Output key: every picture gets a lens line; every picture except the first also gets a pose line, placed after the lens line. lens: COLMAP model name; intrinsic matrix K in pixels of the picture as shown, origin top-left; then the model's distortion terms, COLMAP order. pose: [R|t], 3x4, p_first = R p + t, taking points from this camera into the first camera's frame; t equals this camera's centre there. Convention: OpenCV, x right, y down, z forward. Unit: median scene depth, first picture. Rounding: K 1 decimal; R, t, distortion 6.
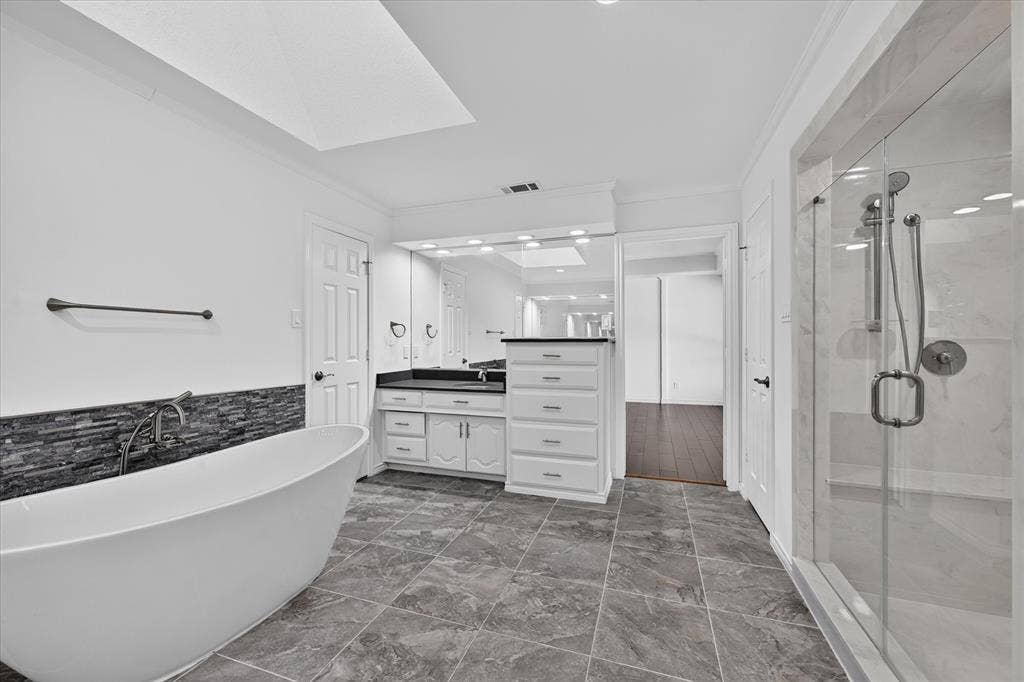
lens RADIAL K [[405.5, 0, 510.4], [0, 405.5, 342.6], [0, 0, 1]] dist [0.000929, 0.000571]
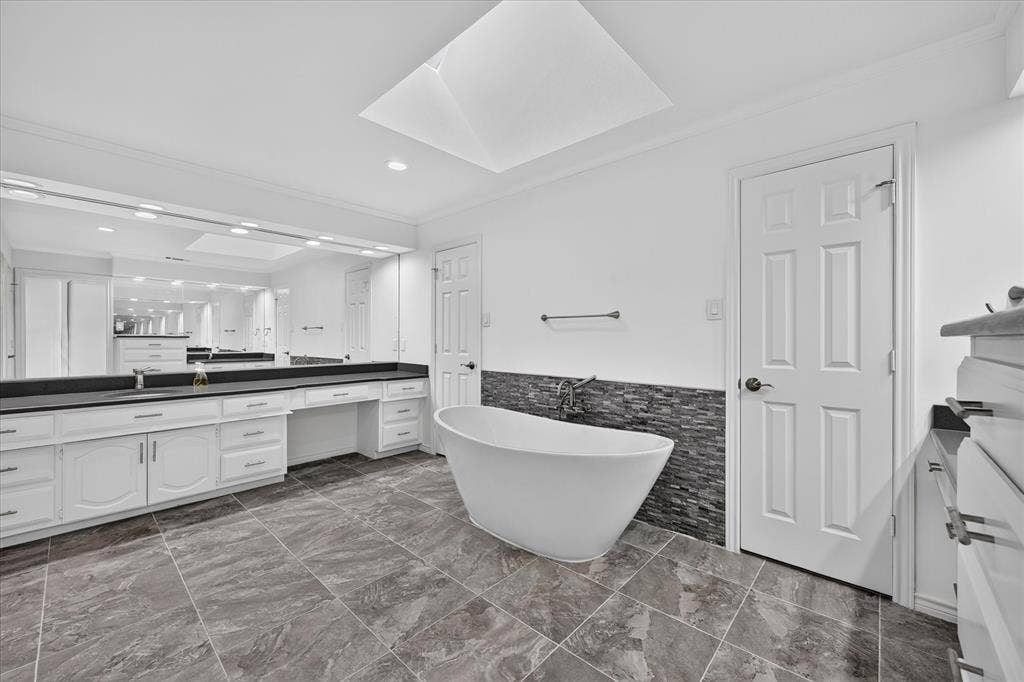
lens RADIAL K [[405.5, 0, 510.4], [0, 405.5, 342.6], [0, 0, 1]] dist [0.000929, 0.000571]
pose [[-0.395877, 0.009556, -0.918254, 0.455486], [-0.001828, 0.999936, 0.011194, 0.000249], [0.918302, 0.006110, -0.395834, 1.122153]]
